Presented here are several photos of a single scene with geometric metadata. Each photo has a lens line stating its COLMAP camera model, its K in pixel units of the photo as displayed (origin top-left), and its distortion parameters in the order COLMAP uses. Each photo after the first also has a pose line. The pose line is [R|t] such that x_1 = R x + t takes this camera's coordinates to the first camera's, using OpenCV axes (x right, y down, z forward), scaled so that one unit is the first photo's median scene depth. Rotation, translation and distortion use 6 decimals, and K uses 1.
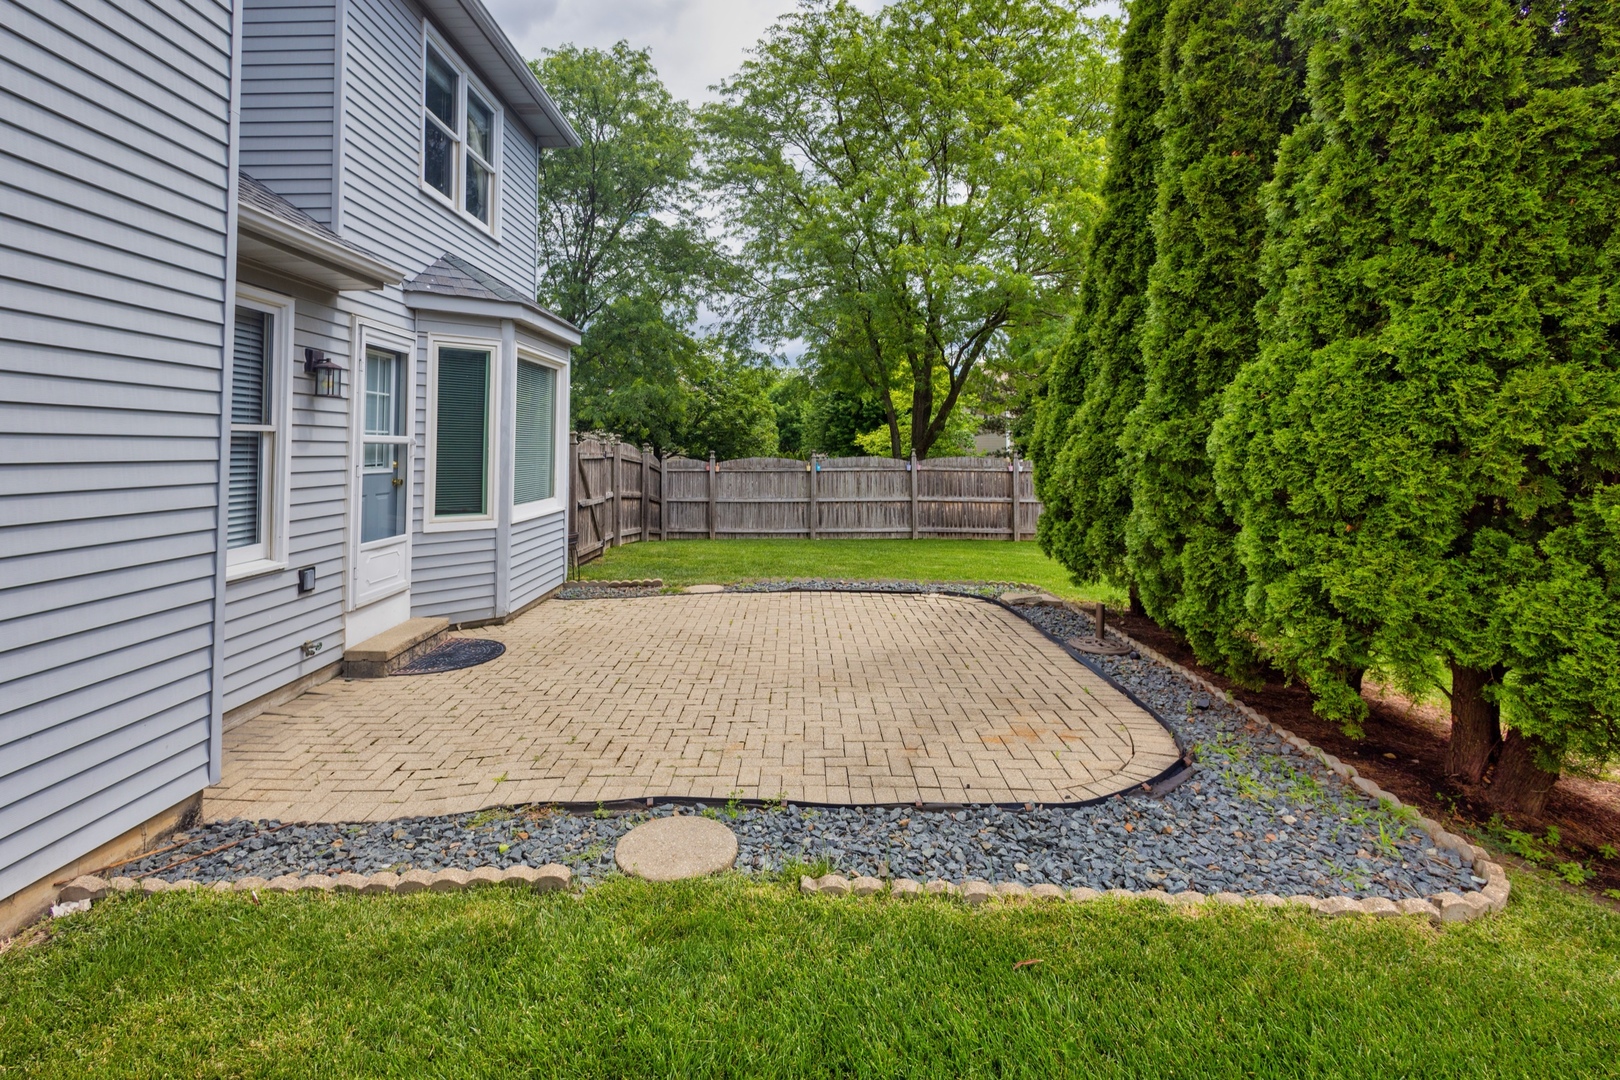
lens RADIAL K [[788.3, 0, 806.4], [0, 788.3, 417.4], [0, 0, 1]] dist [0.000438, 0.000043]
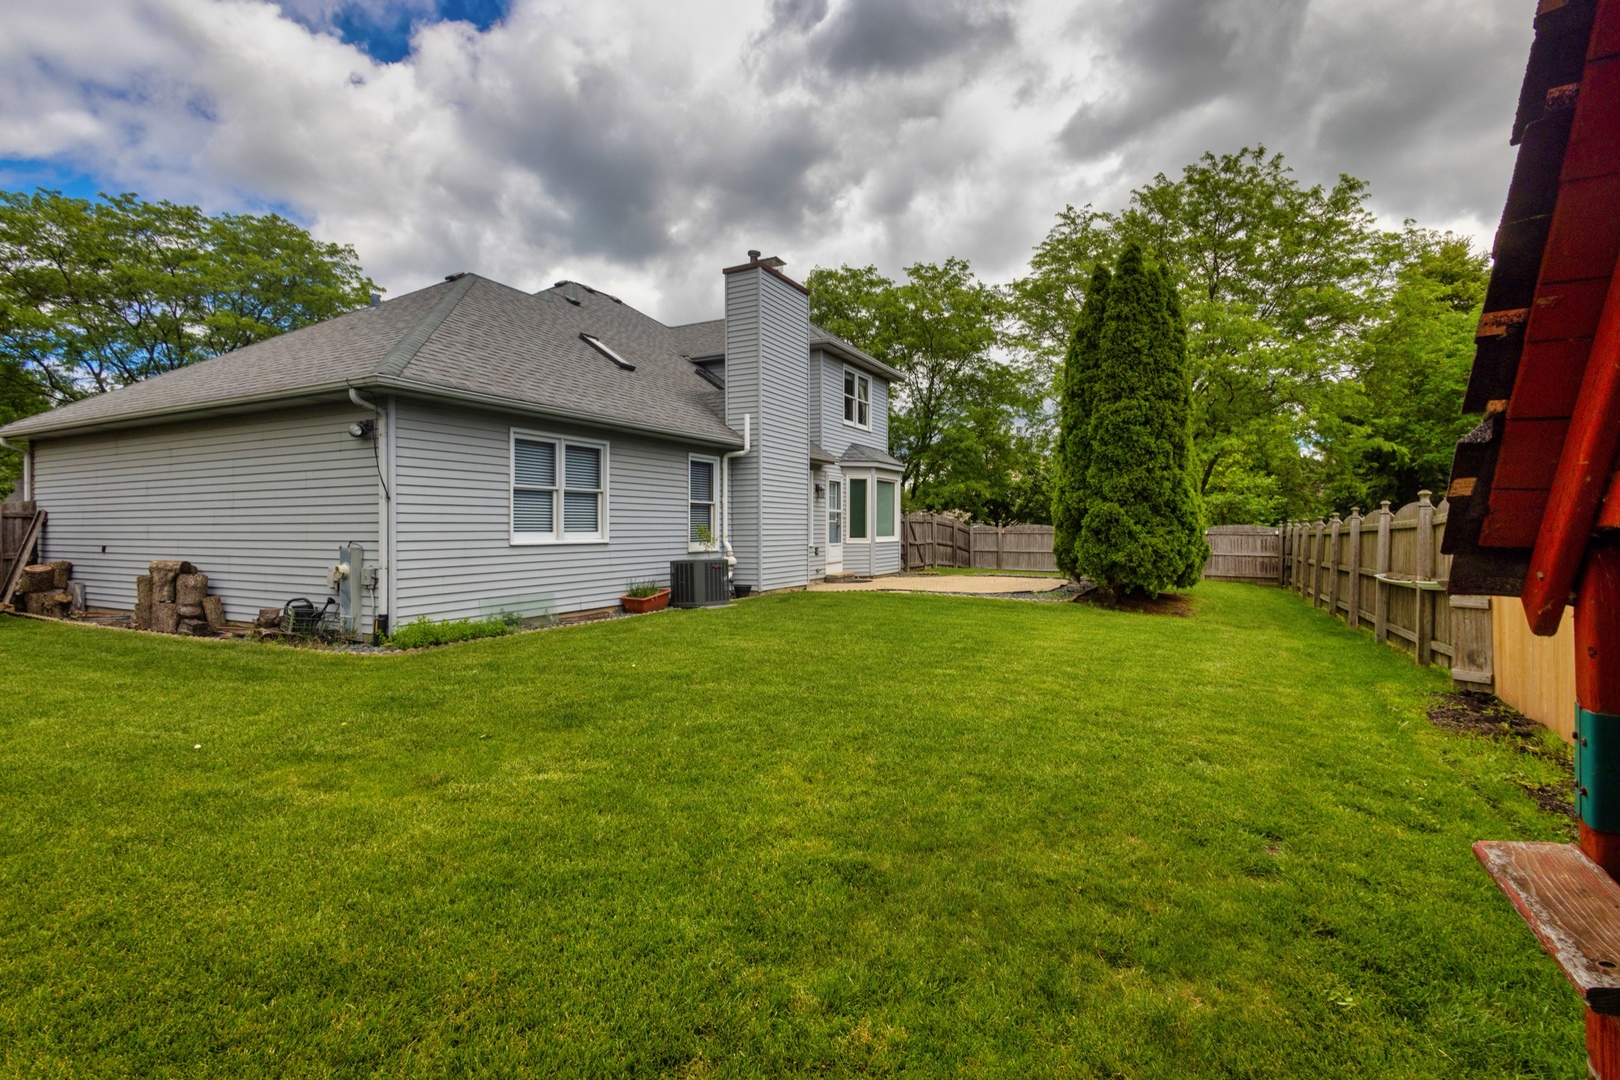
lens RADIAL K [[753.7, 0, 805.1], [0, 753.7, 493.8], [0, 0, 1]] dist [0.004398, 0.000389]
pose [[0.882633, -0.017468, -0.469738, 0.691571], [0.014893, 0.999847, -0.009197, -0.012366], [0.469827, 0.001122, 0.882758, -1.530124]]
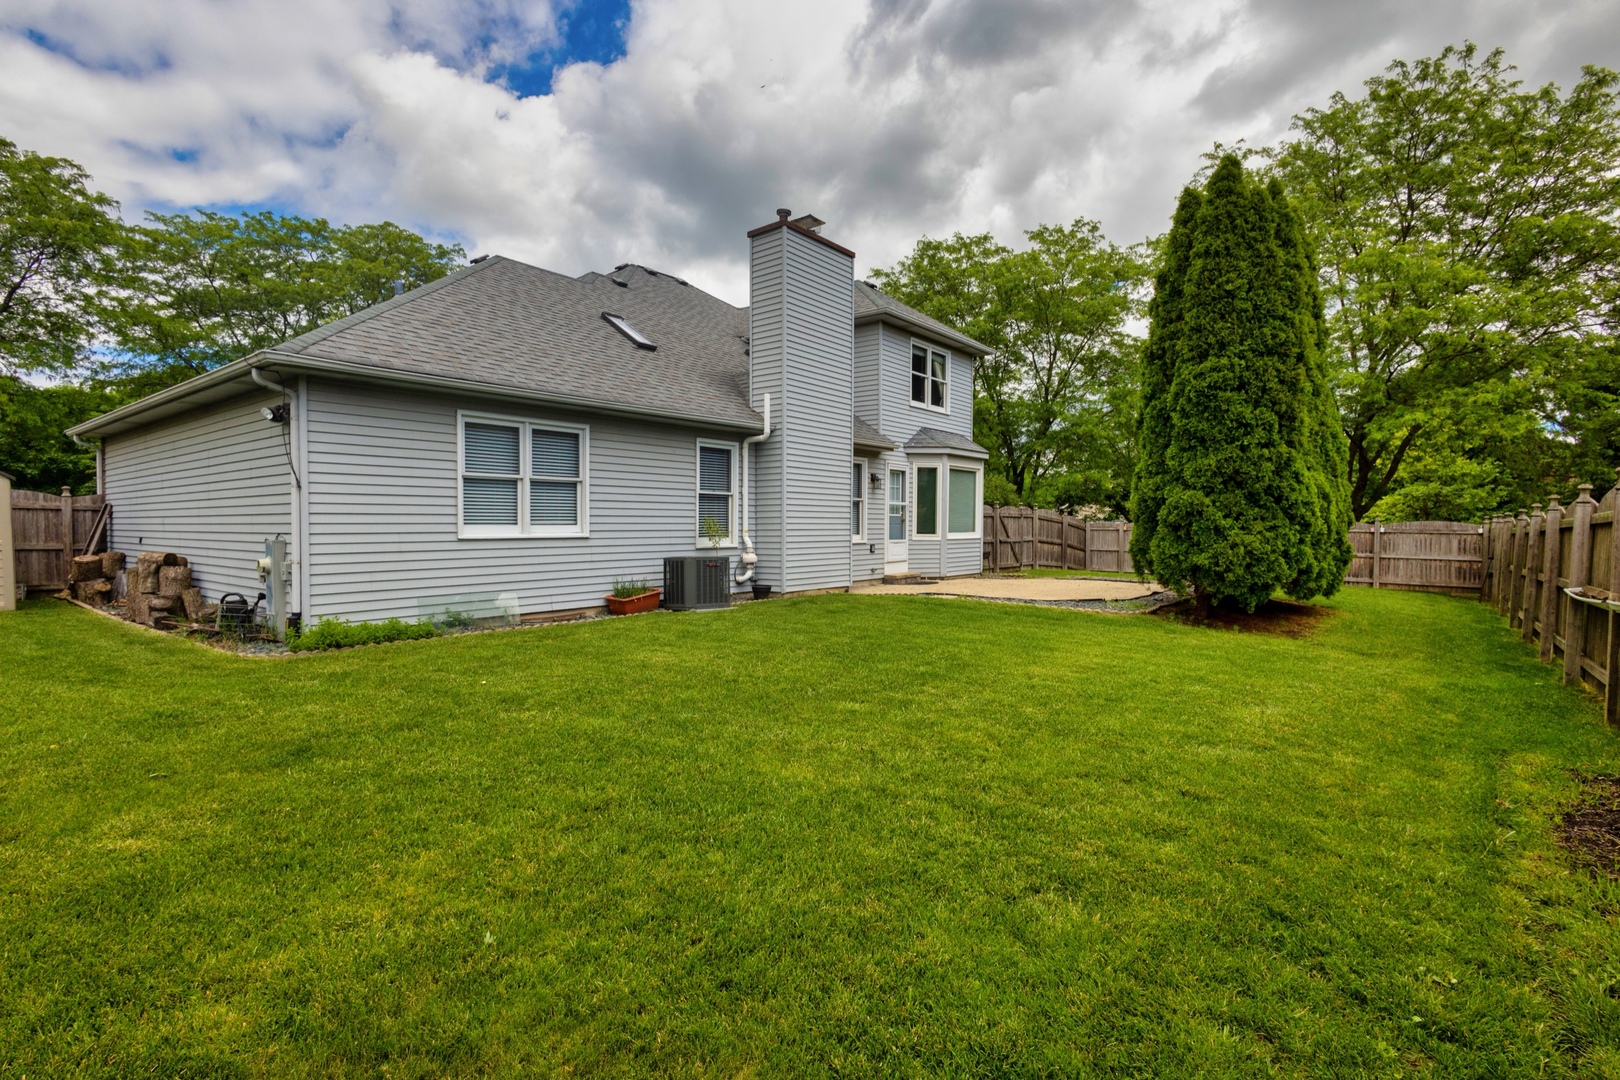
lens RADIAL K [[774.8, 0, 804.9], [0, 774.8, 508.4], [0, 0, 1]] dist [0.010884, -0.004982]
pose [[0.778460, -0.006680, -0.627659, 0.837291], [0.018538, 0.999752, 0.012352, 0.005290], [0.627421, -0.021251, 0.778391, -1.198664]]
